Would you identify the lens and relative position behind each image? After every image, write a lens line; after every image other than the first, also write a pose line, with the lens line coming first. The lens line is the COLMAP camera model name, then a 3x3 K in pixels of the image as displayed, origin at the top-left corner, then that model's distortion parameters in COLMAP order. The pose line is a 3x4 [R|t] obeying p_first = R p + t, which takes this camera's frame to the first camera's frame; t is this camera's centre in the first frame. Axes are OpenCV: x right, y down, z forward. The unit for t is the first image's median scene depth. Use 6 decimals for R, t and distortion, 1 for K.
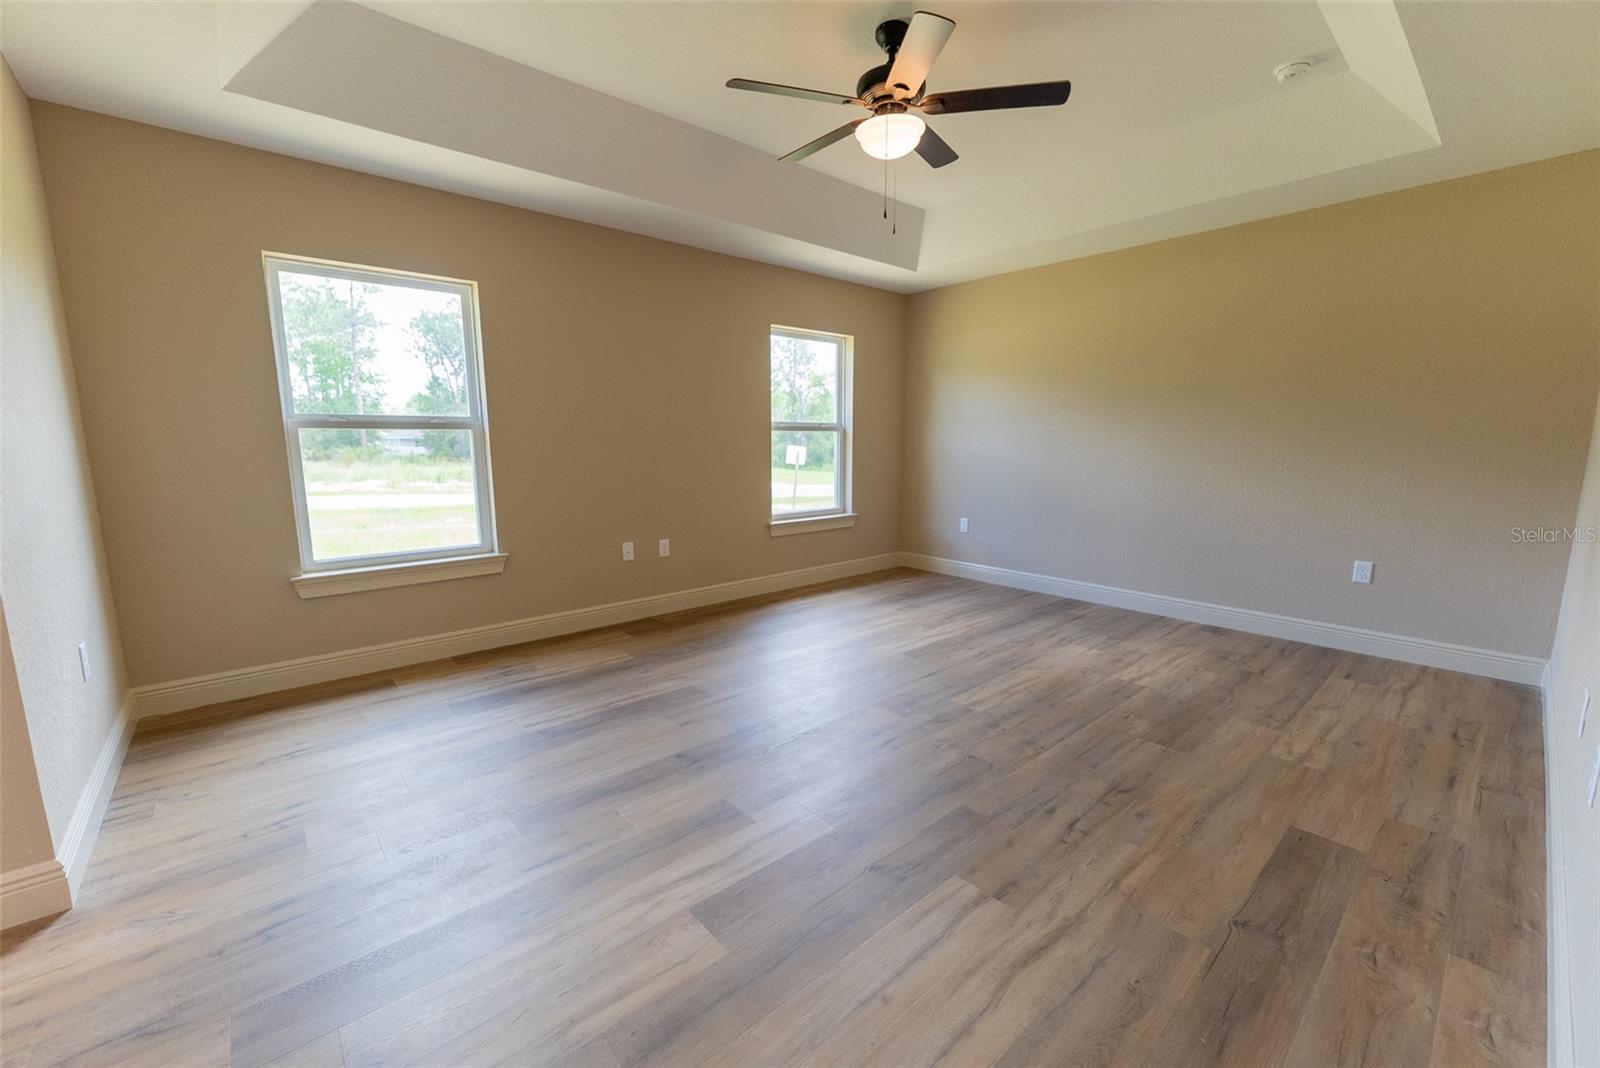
lens RADIAL K [[637.4, 0, 805.6], [0, 637.4, 536.5], [0, 0, 1]] dist [-0.001841, -0.000294]
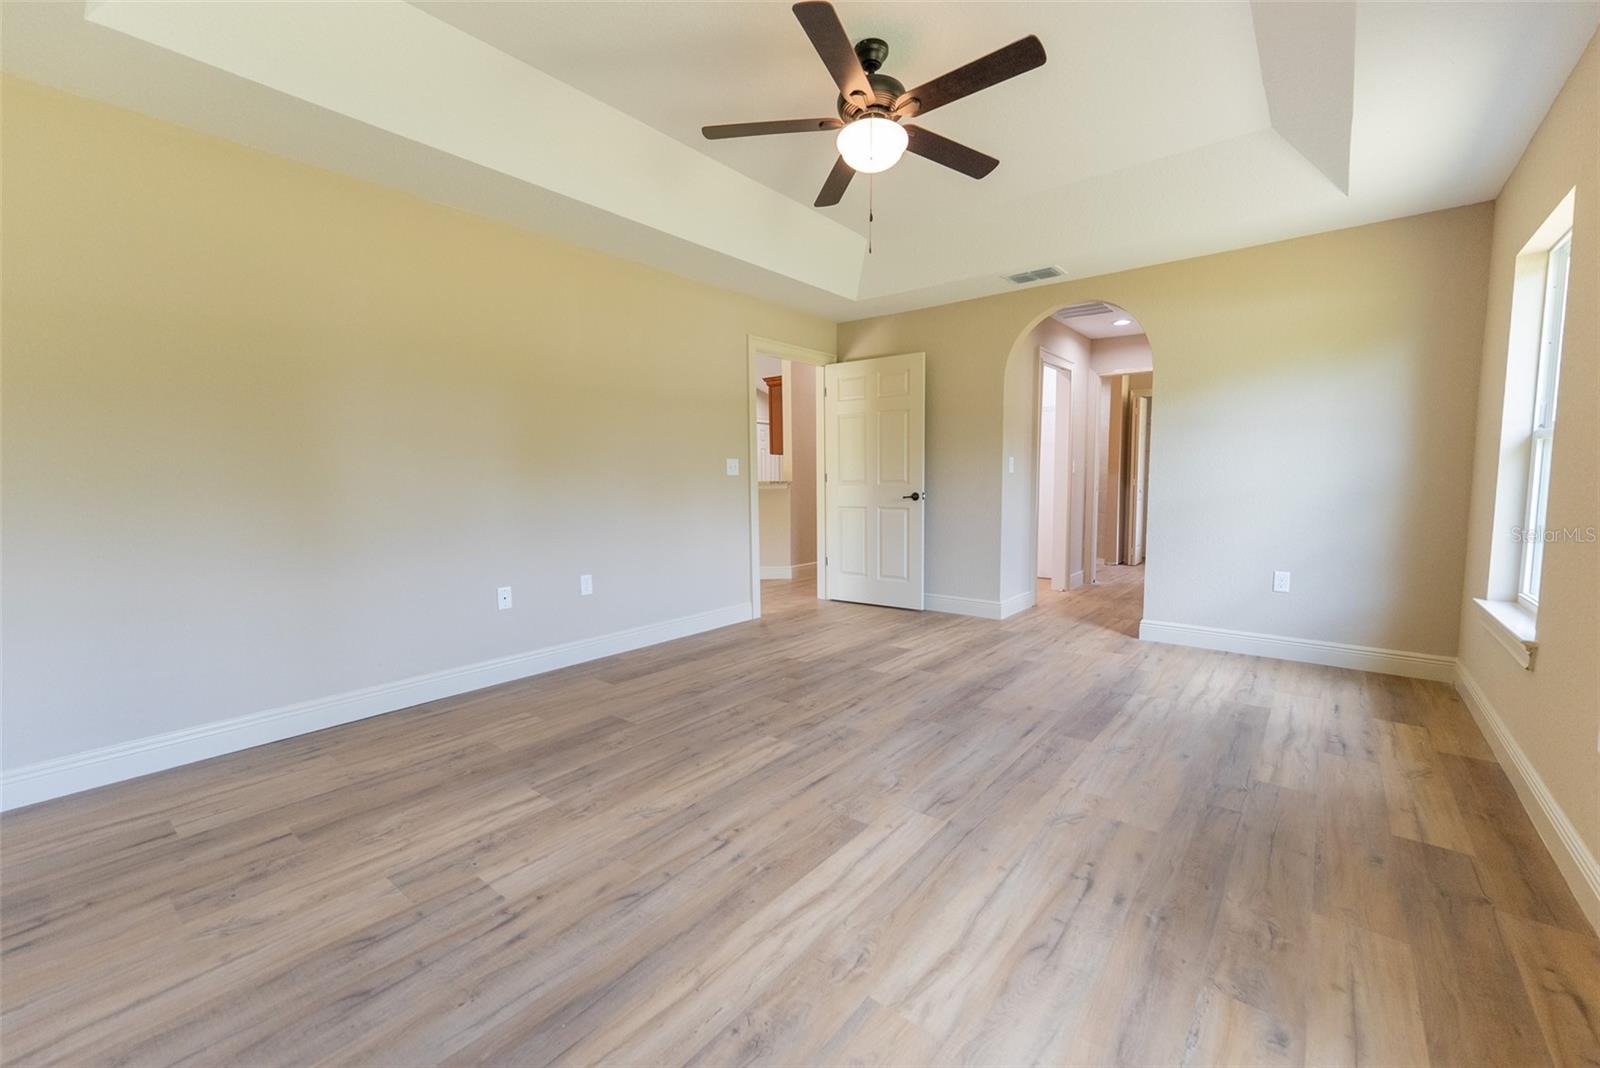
lens RADIAL K [[654.0, 0, 800.0], [0, 654.0, 534.0], [0, 0, 1]] dist [-0.000126, -0.000479]
pose [[-0.986749, 0.023086, -0.160603, 0.323141], [-0.015683, 0.971621, 0.236021, -0.224364], [0.161494, 0.235412, -0.958384, 1.617685]]
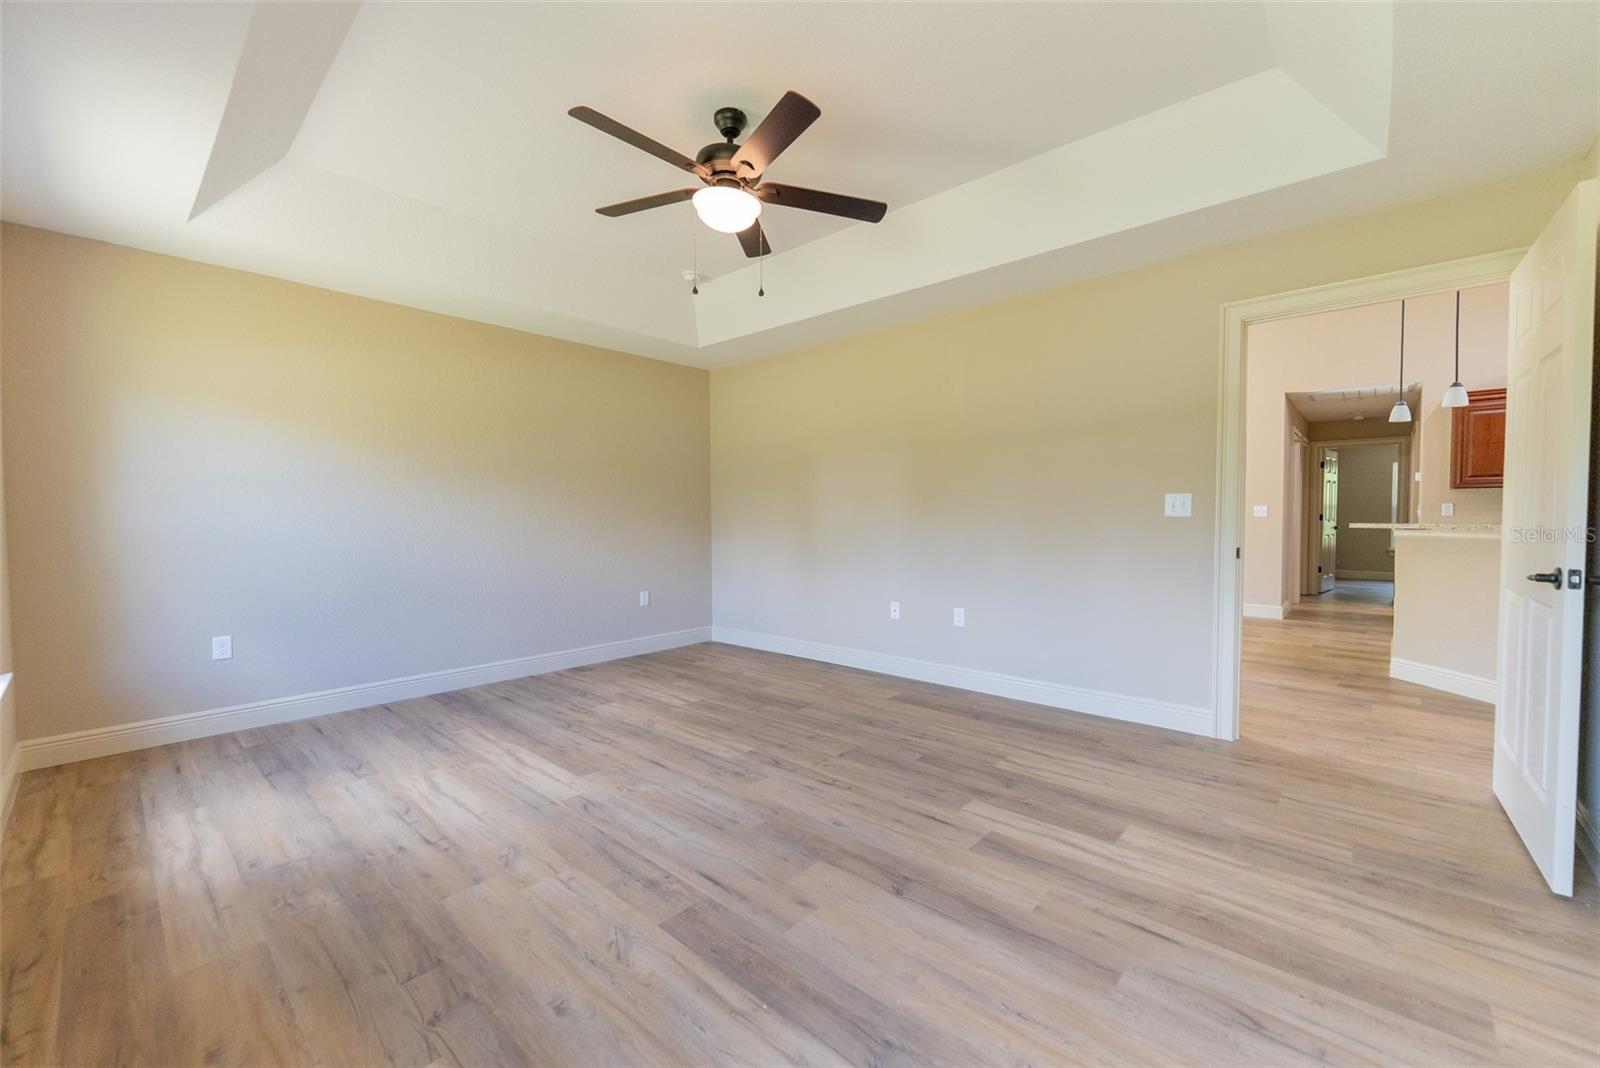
lens RADIAL K [[637.4, 0, 805.6], [0, 637.4, 536.5], [0, 0, 1]] dist [-0.001841, -0.000294]
pose [[-0.110921, -0.031274, 0.993337, -0.705949], [0.155538, 0.986642, 0.048432, -0.110470], [-0.981583, 0.159874, -0.104575, 0.827378]]
